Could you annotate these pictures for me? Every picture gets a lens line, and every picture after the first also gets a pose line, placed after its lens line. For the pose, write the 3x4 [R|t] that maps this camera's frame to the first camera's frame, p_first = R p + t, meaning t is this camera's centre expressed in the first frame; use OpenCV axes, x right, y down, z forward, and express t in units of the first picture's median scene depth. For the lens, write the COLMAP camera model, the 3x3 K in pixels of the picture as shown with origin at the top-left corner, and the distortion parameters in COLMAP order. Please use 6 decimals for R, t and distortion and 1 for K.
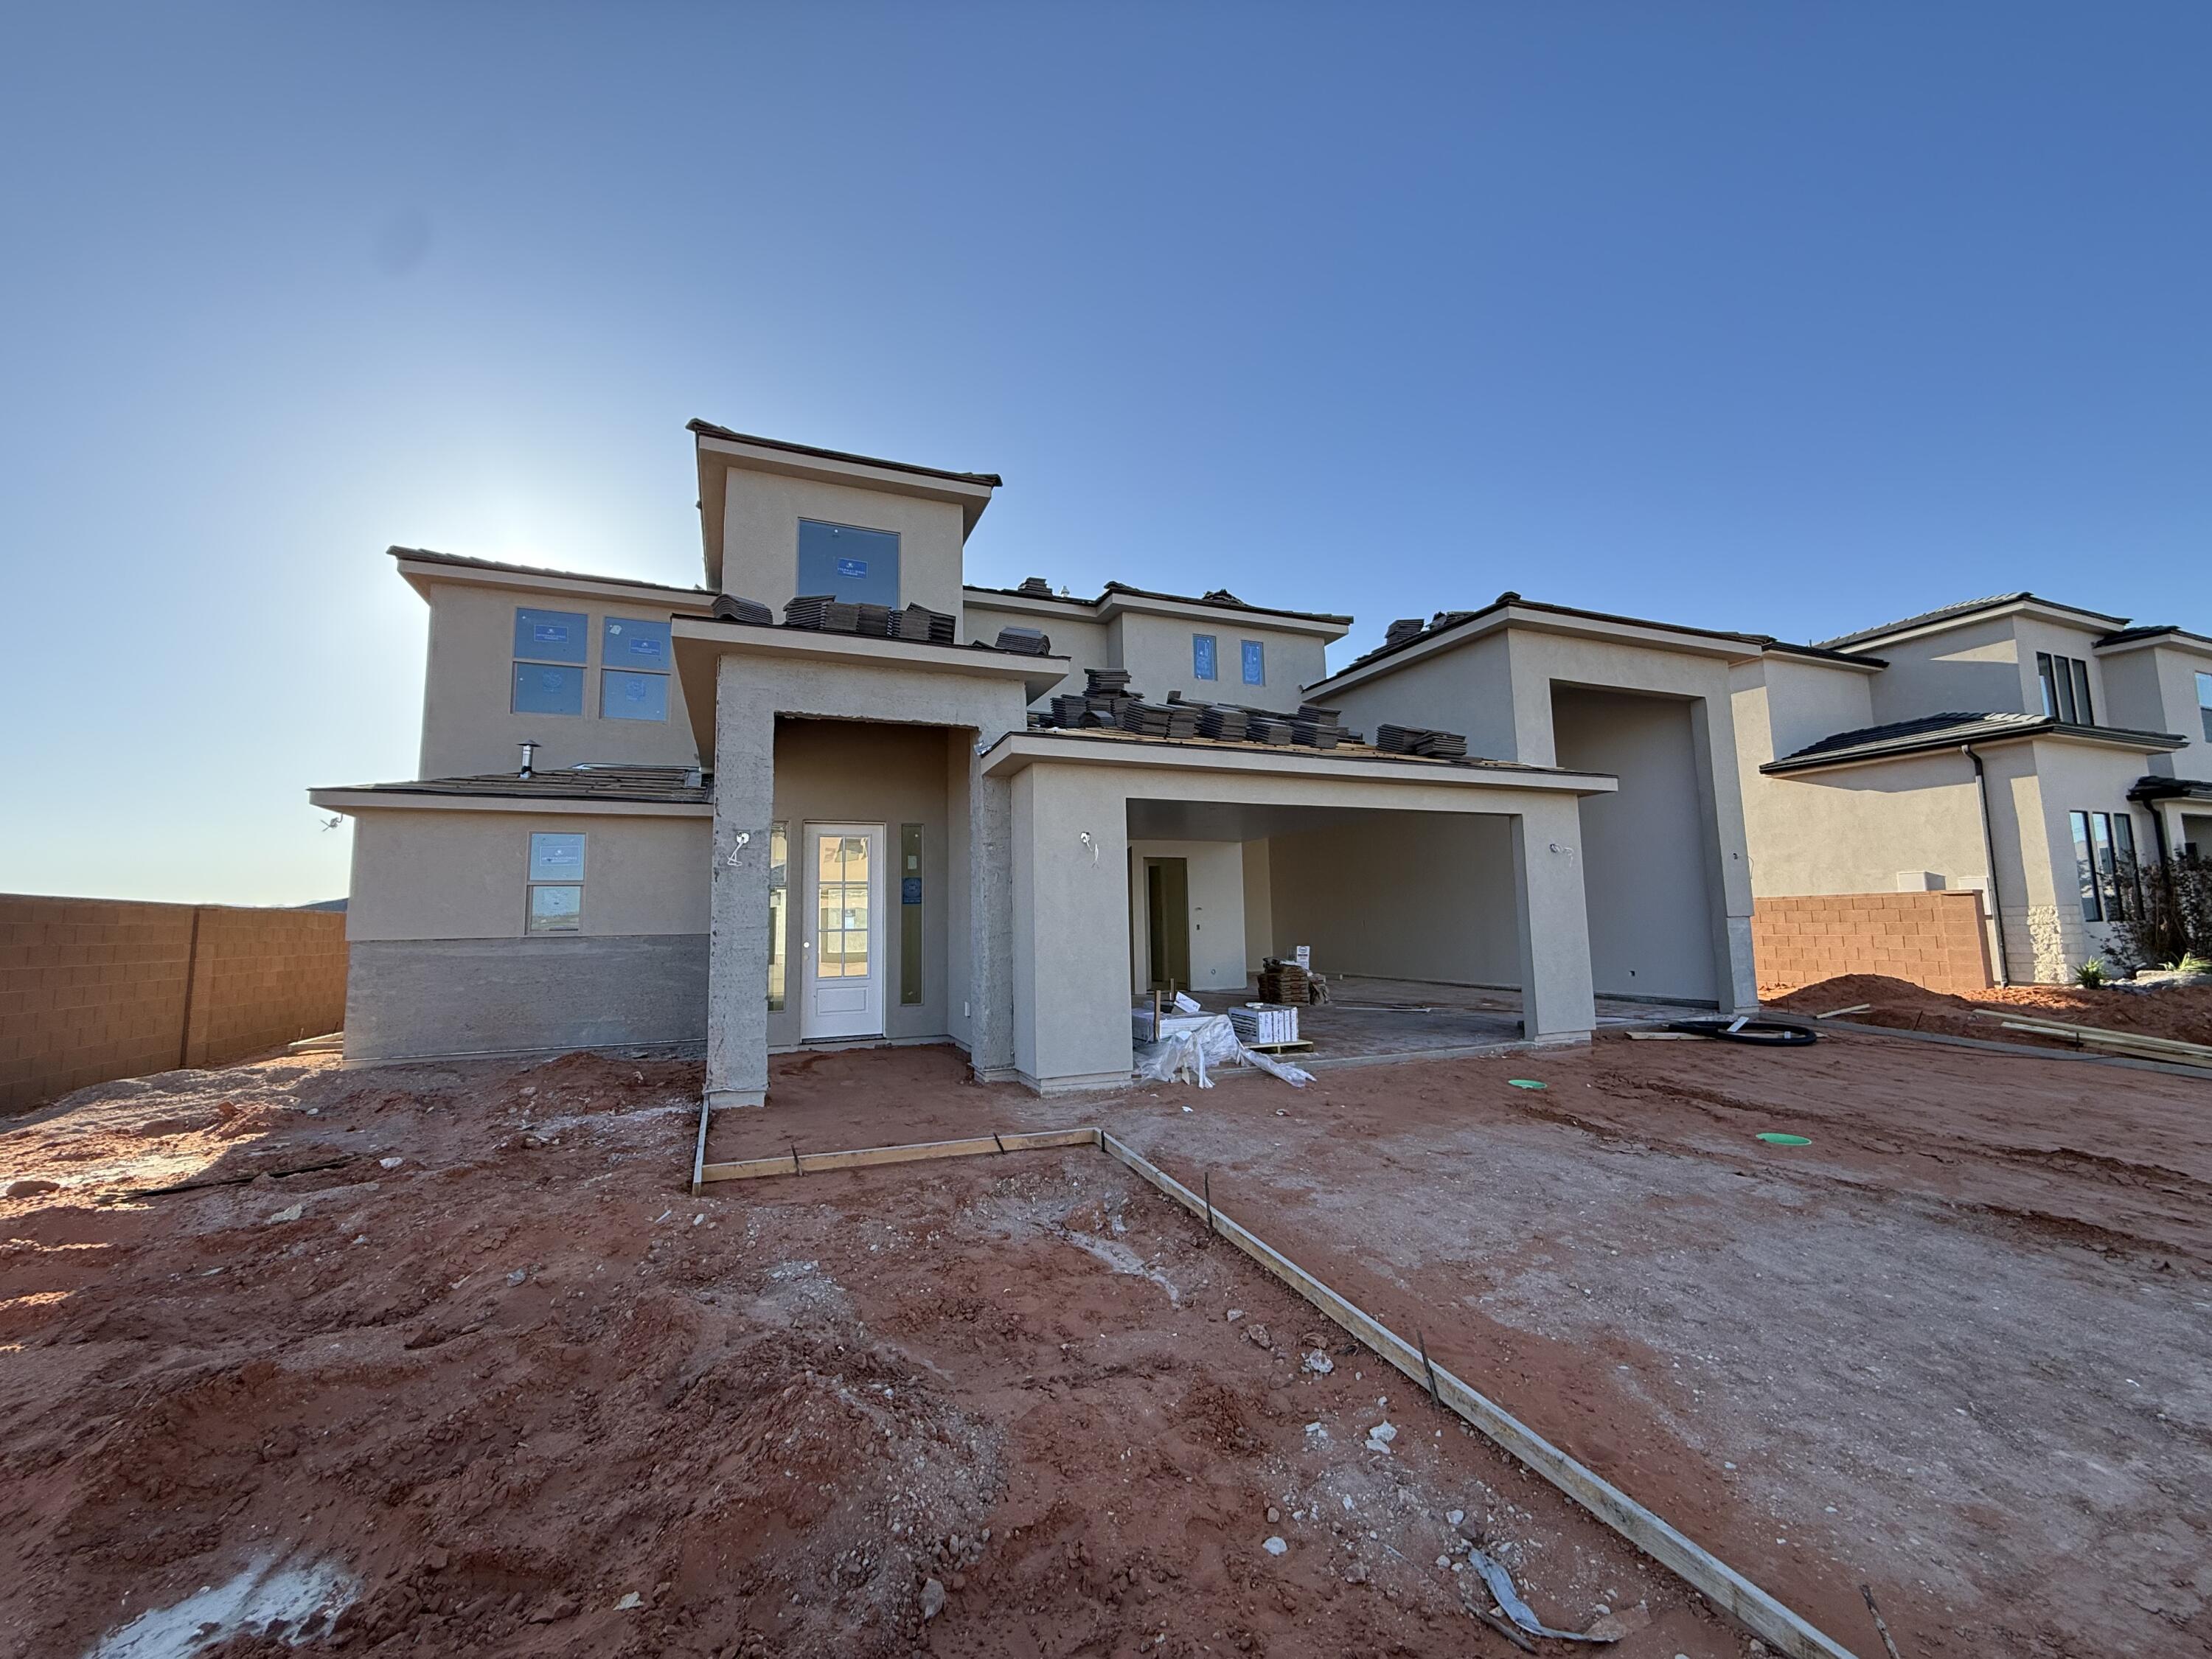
lens RADIAL K [[878.9, 0, 1101.8], [0, 878.9, 826.1], [0, 0, 1]] dist [0.000111, -0.000053]
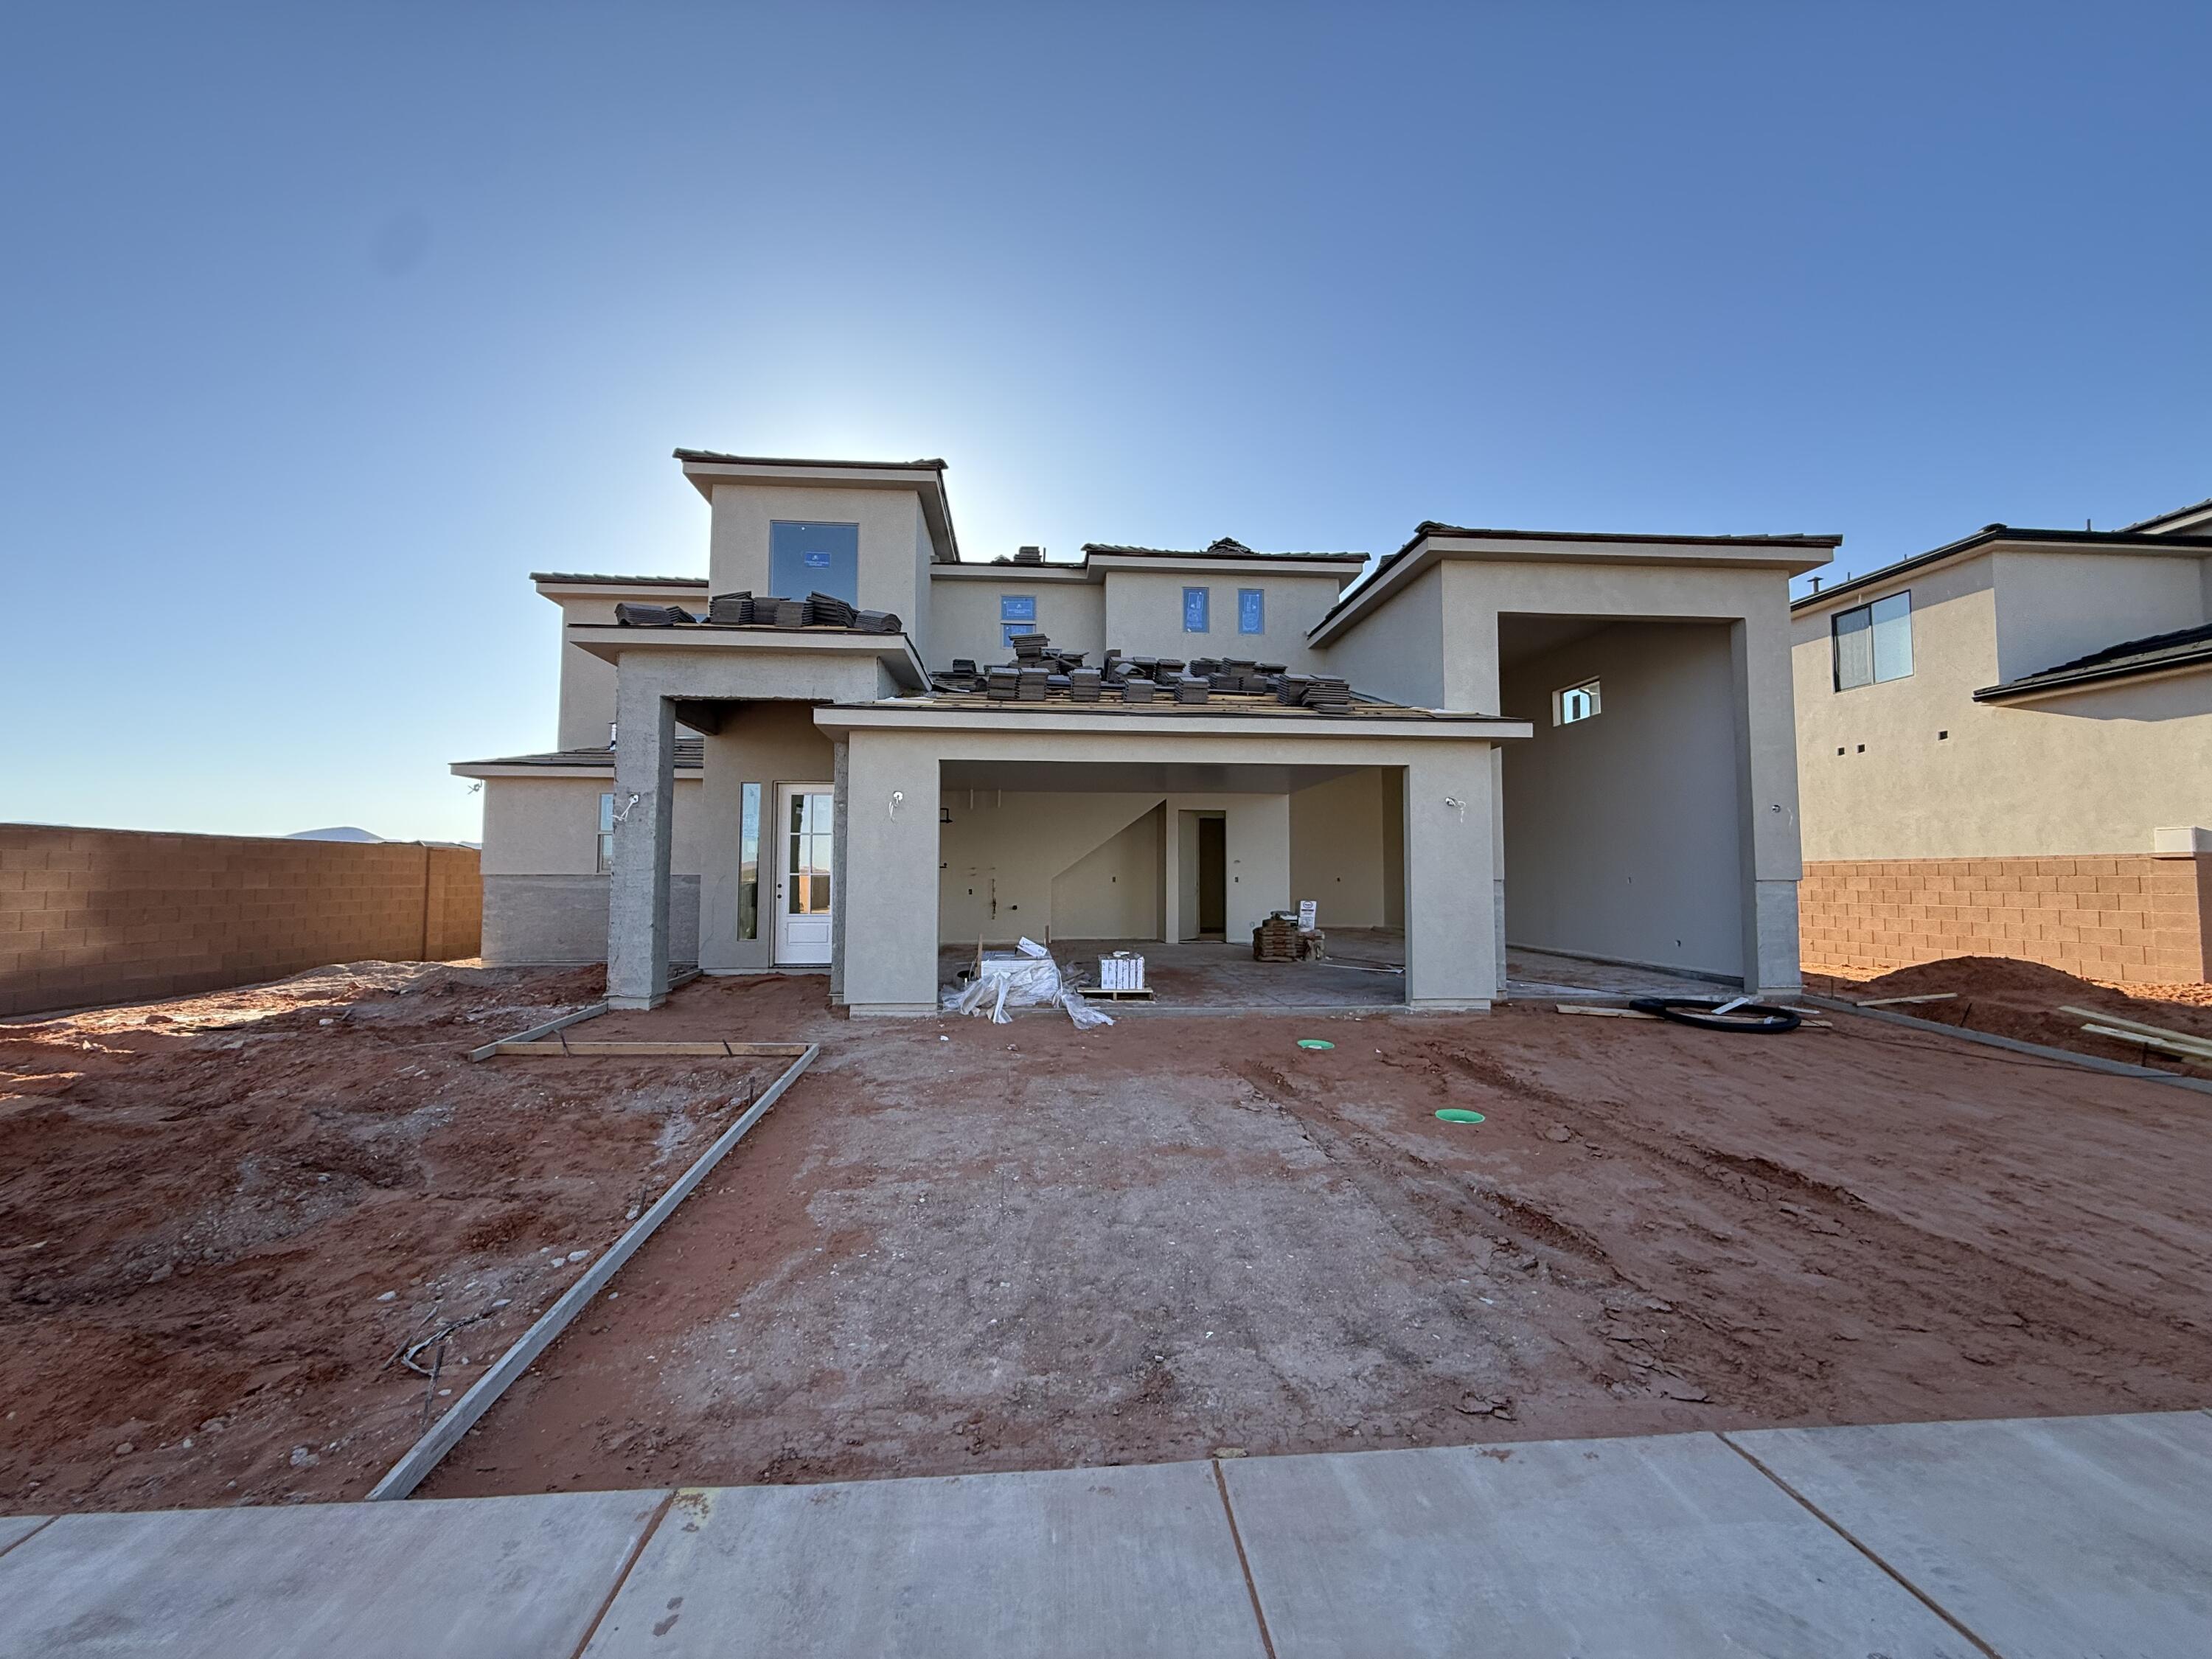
lens RADIAL K [[878.9, 0, 1095.5], [0, 878.9, 825.4], [0, 0, 1]] dist [0.000111, -0.000053]
pose [[0.950518, 0.003453, -0.310650, 0.439343], [0.014096, 0.998429, 0.054228, -0.005281], [0.310349, -0.055923, 0.948976, 0.006723]]
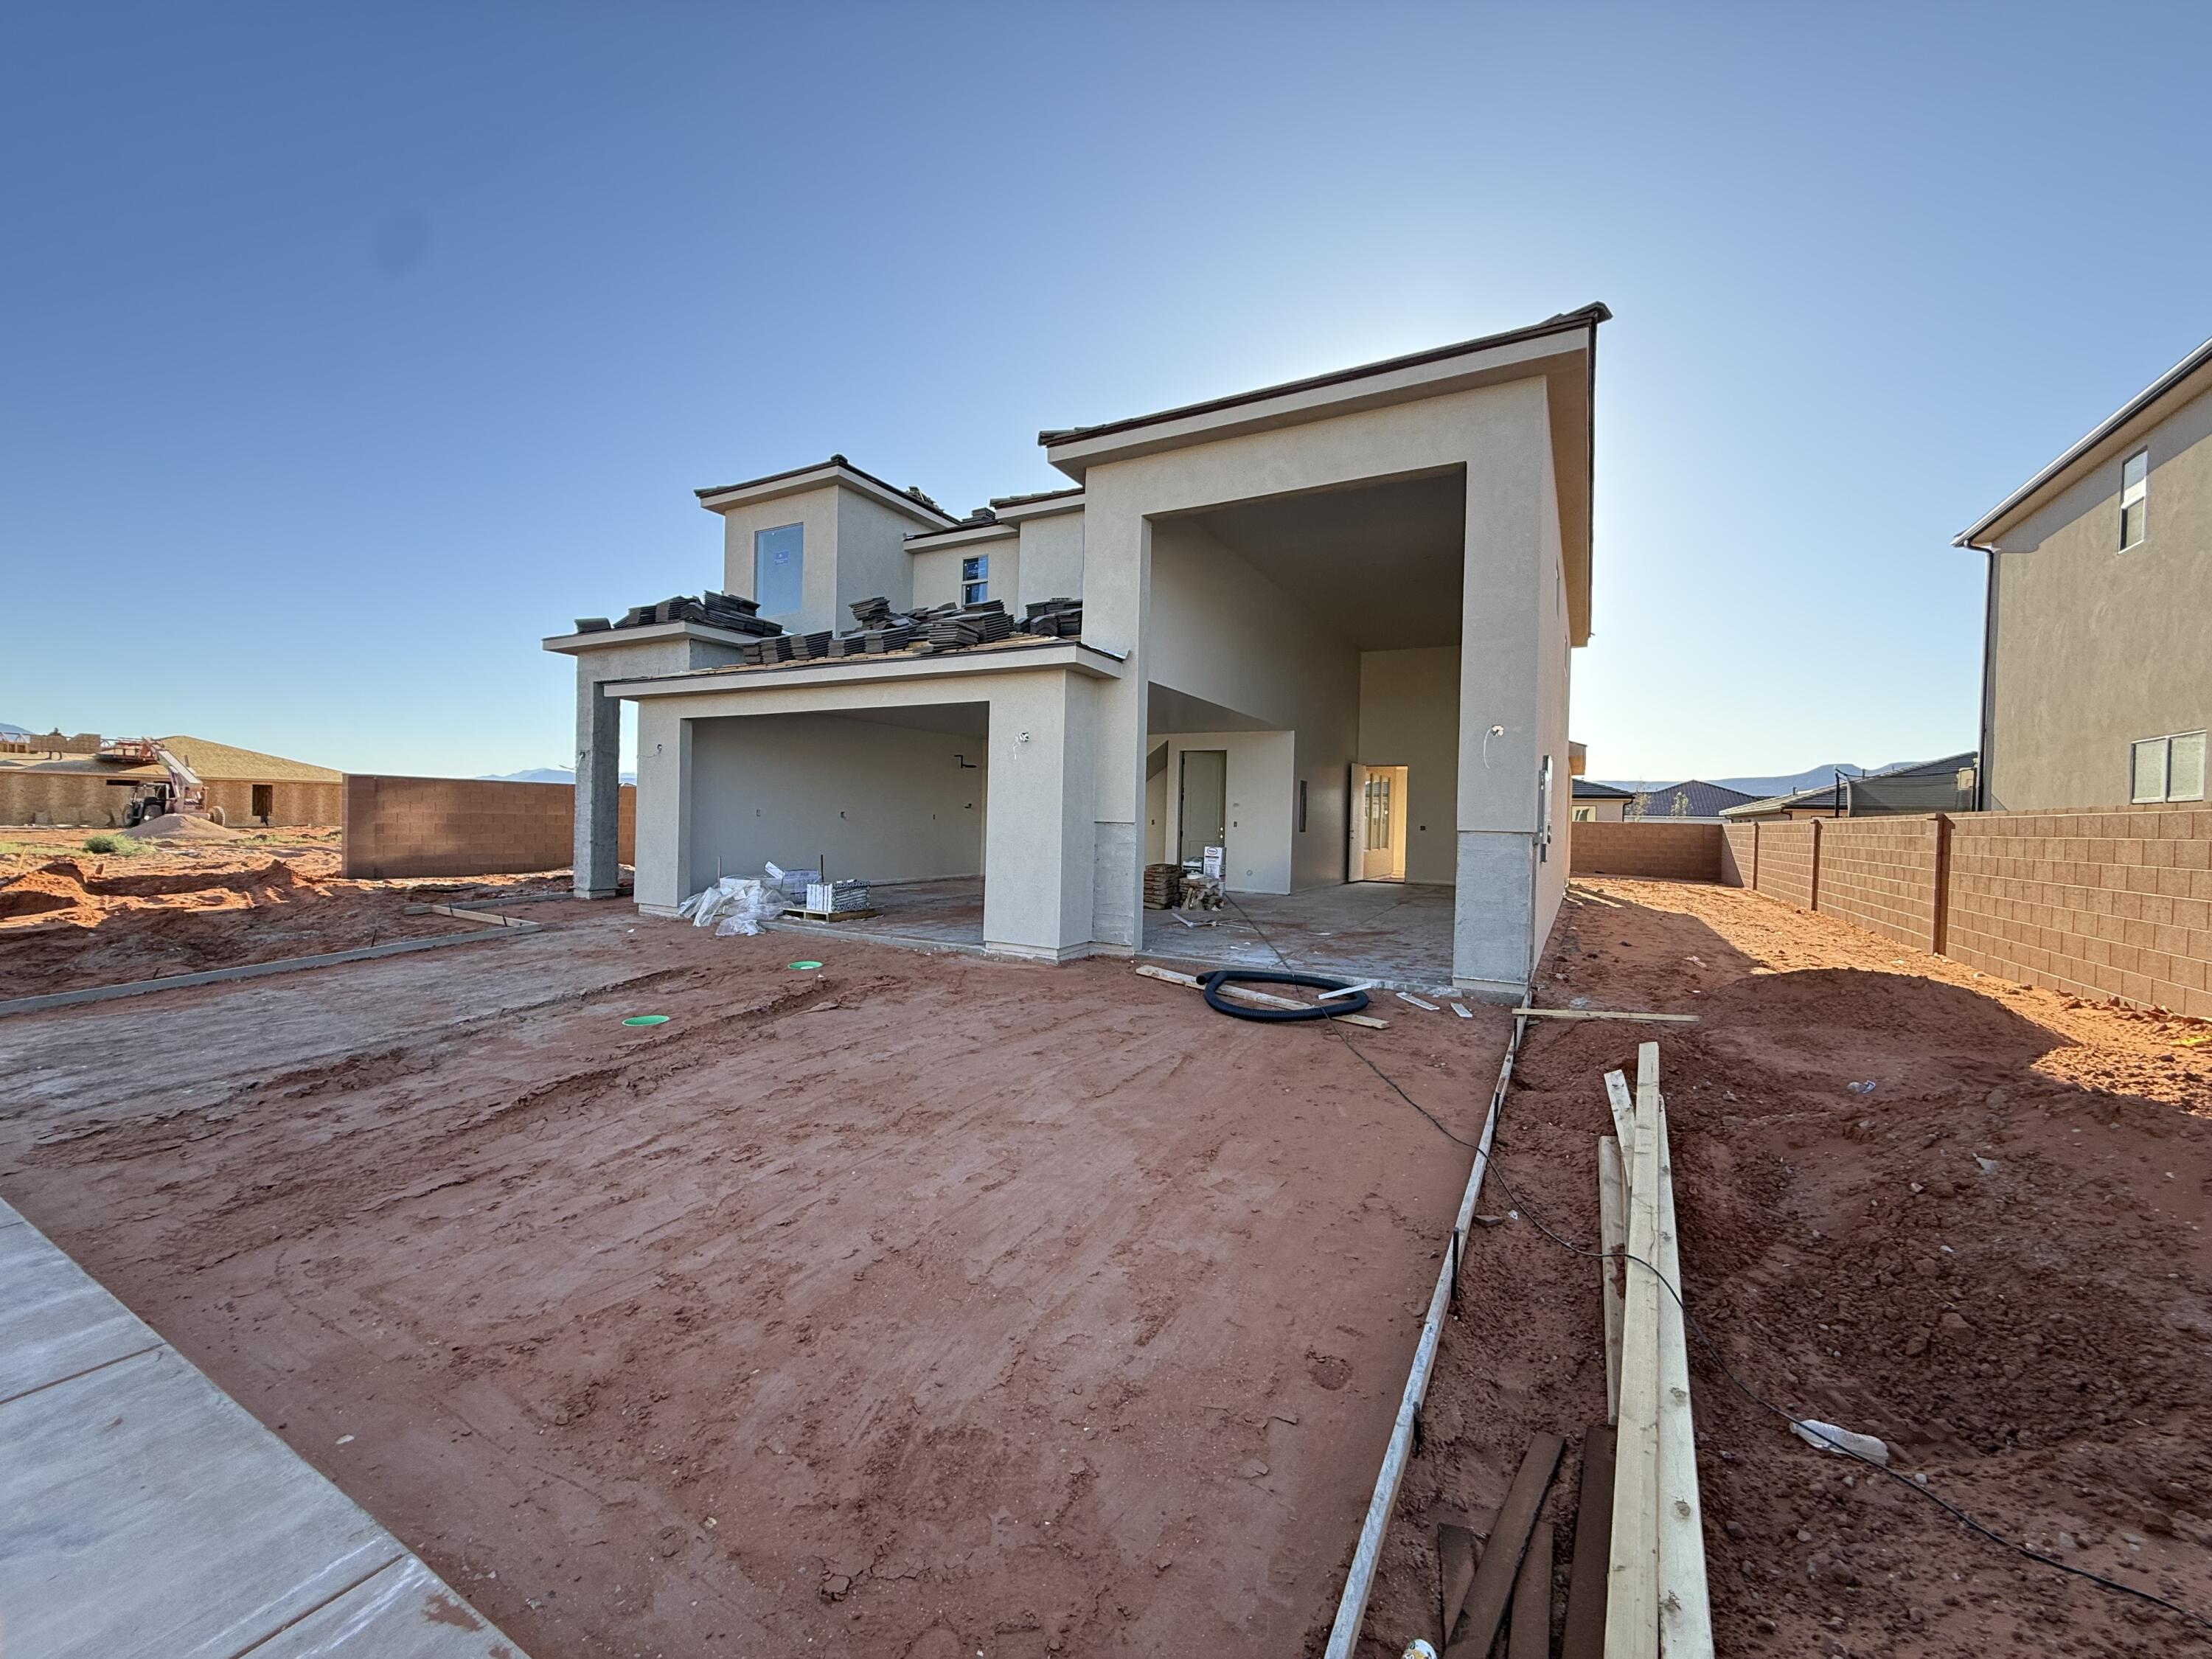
lens RADIAL K [[878.9, 0, 1105.3], [0, 878.9, 832.5], [0, 0, 1]] dist [0.000111, -0.000053]
pose [[0.619401, 0.046448, -0.783699, 1.230765], [0.054488, 0.993298, 0.101935, 0.033517], [0.783181, -0.105841, 0.612719, 0.514294]]
